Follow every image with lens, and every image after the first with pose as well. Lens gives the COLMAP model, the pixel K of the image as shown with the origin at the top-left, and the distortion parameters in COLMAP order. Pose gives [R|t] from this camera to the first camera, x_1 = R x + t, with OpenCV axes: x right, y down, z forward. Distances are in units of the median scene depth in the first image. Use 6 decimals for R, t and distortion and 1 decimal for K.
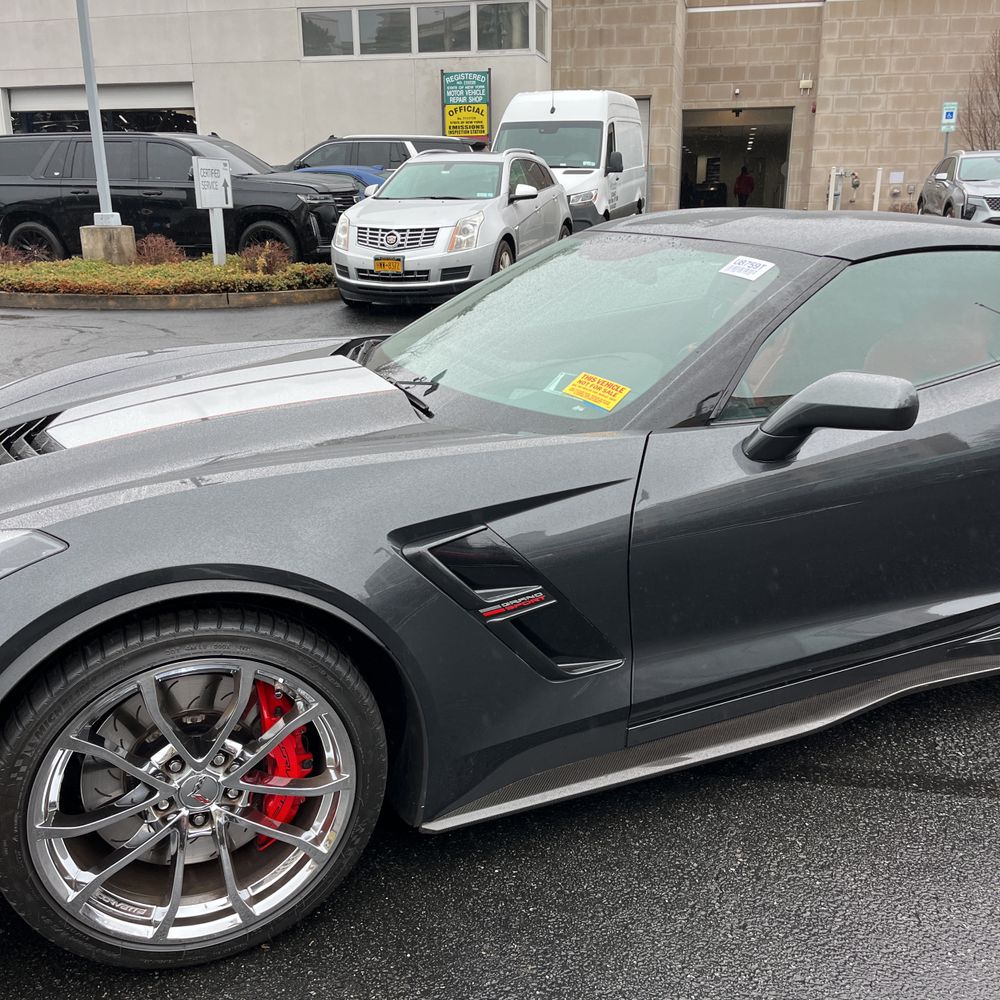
lens RADIAL K [[995.5, 0, 502.9], [0, 995.5, 509.1], [0, 0, 1]] dist [0.036088, -0.030716]
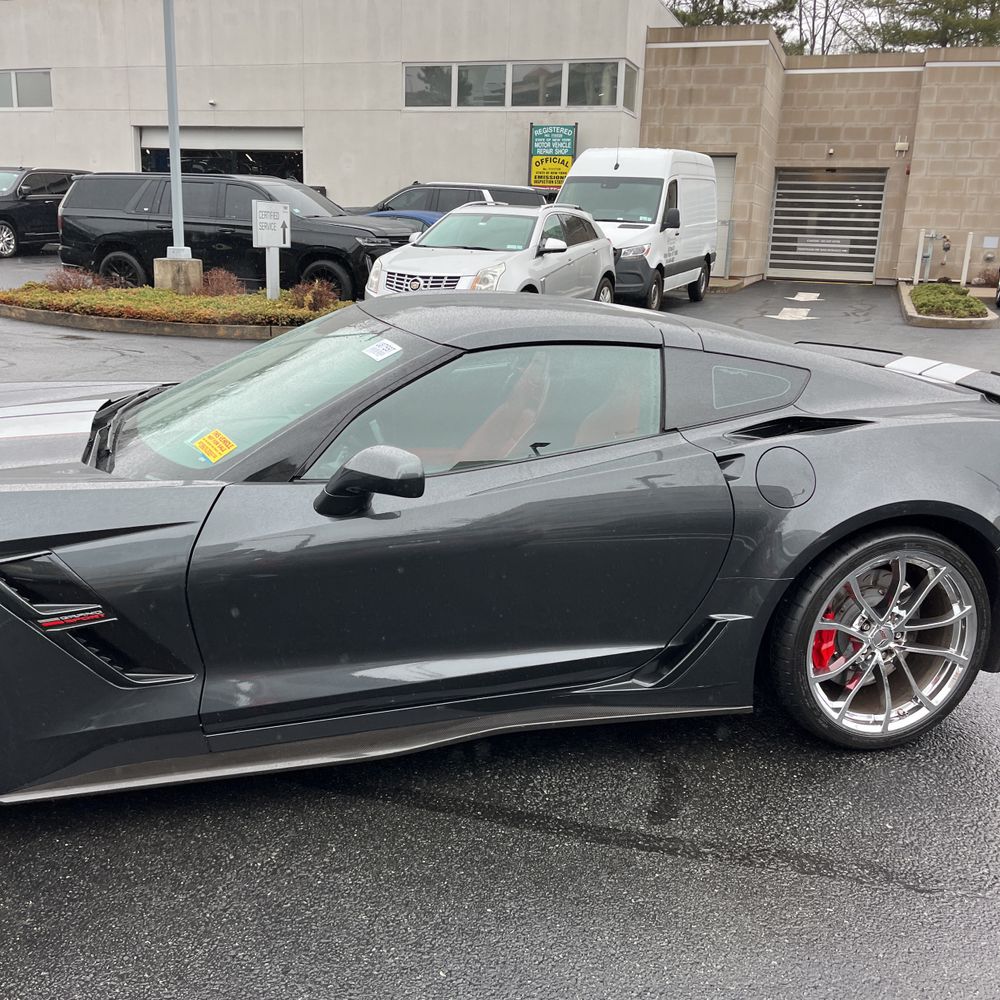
lens RADIAL K [[997.5, 0, 510.6], [0, 997.5, 484.7], [0, 0, 1]] dist [0.038109, -0.028066]
pose [[0.991456, 0.070254, -0.109903, 0.097587], [-0.076717, 0.995495, -0.055724, -0.005725], [0.105493, 0.063680, 0.992379, -0.024350]]
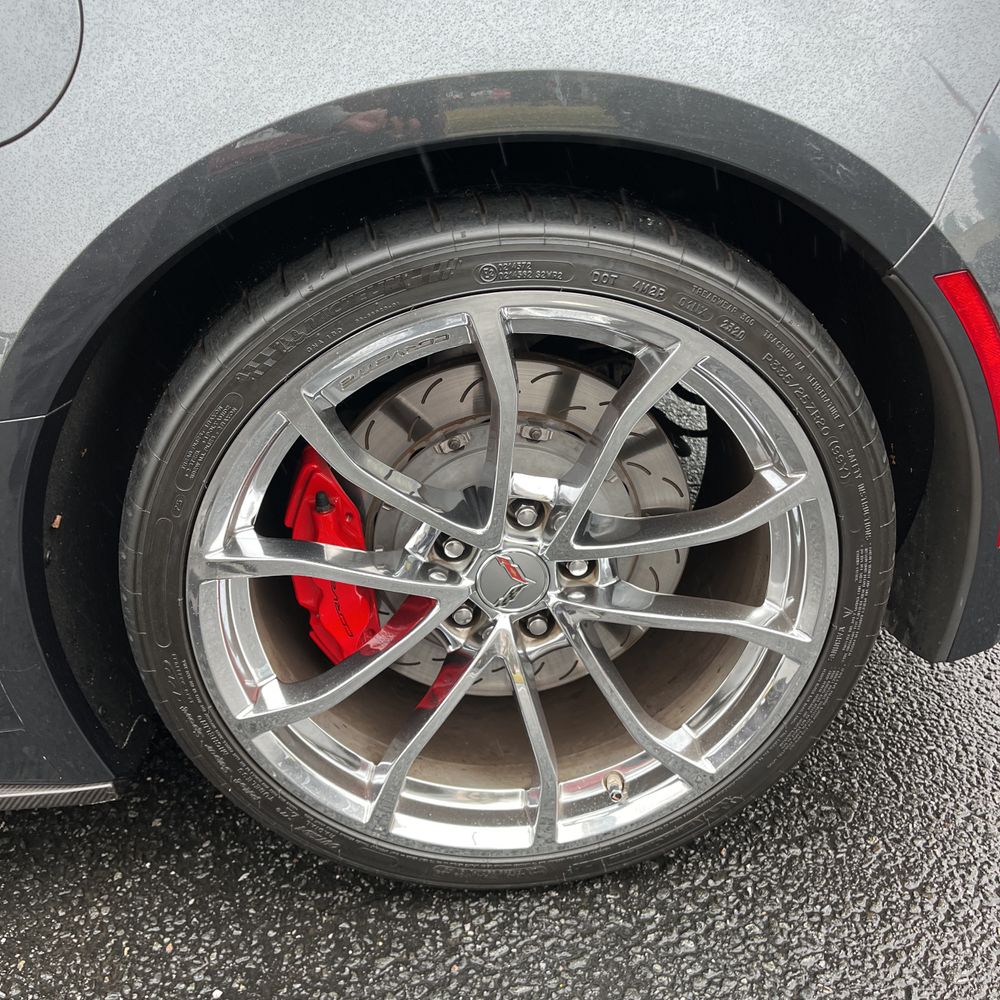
lens RADIAL K [[1062.3, 0, 499.3], [0, 1062.3, 470.4], [0, 0, 1]] dist [0.032659, -0.038808]
pose [[0.942530, 0.074637, -0.325677, 0.181945], [-0.019113, 0.985178, 0.170465, -0.011160], [0.333573, -0.154444, 0.929987, 0.142249]]
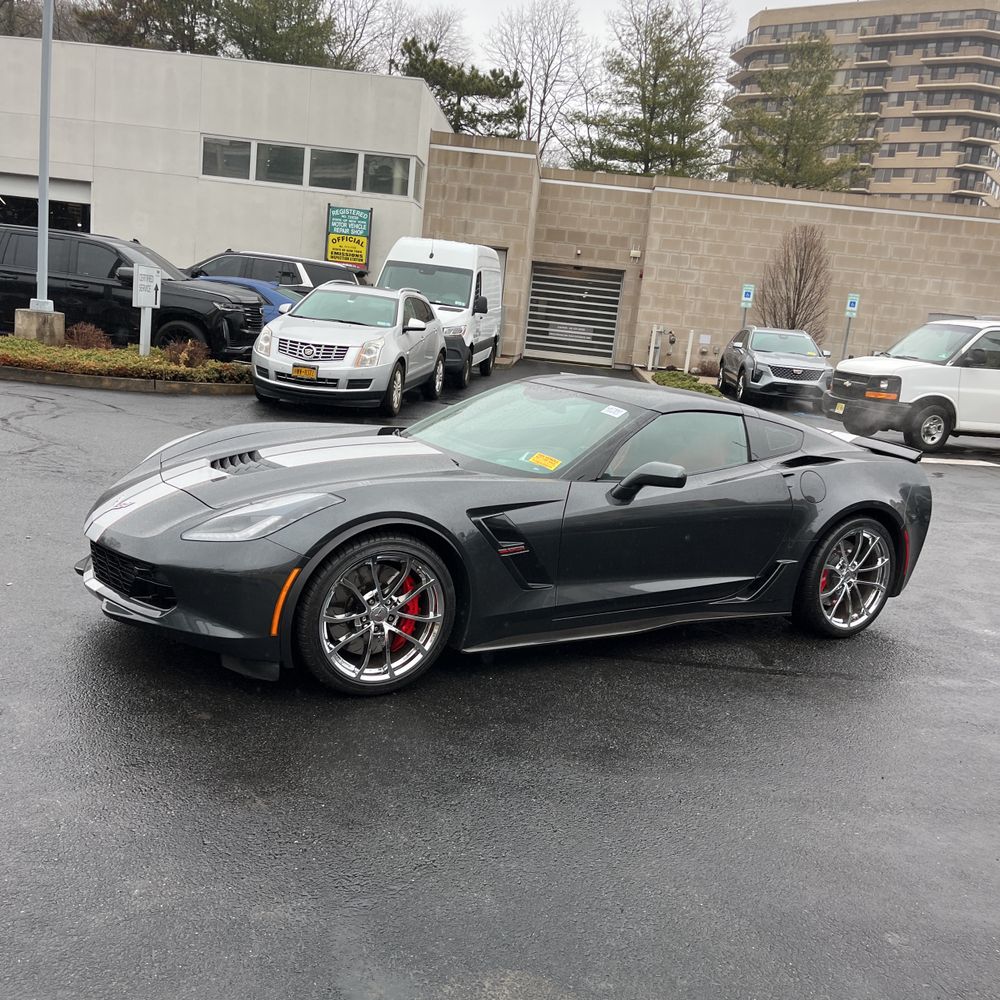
lens RADIAL K [[995.5, 0, 502.9], [0, 995.5, 509.1], [0, 0, 1]] dist [0.036088, -0.030716]
pose [[0.981689, 0.079585, 0.173066, -0.059841], [-0.059929, 0.991442, -0.115981, 0.039375], [-0.180816, 0.103485, 0.978058, -0.176907]]
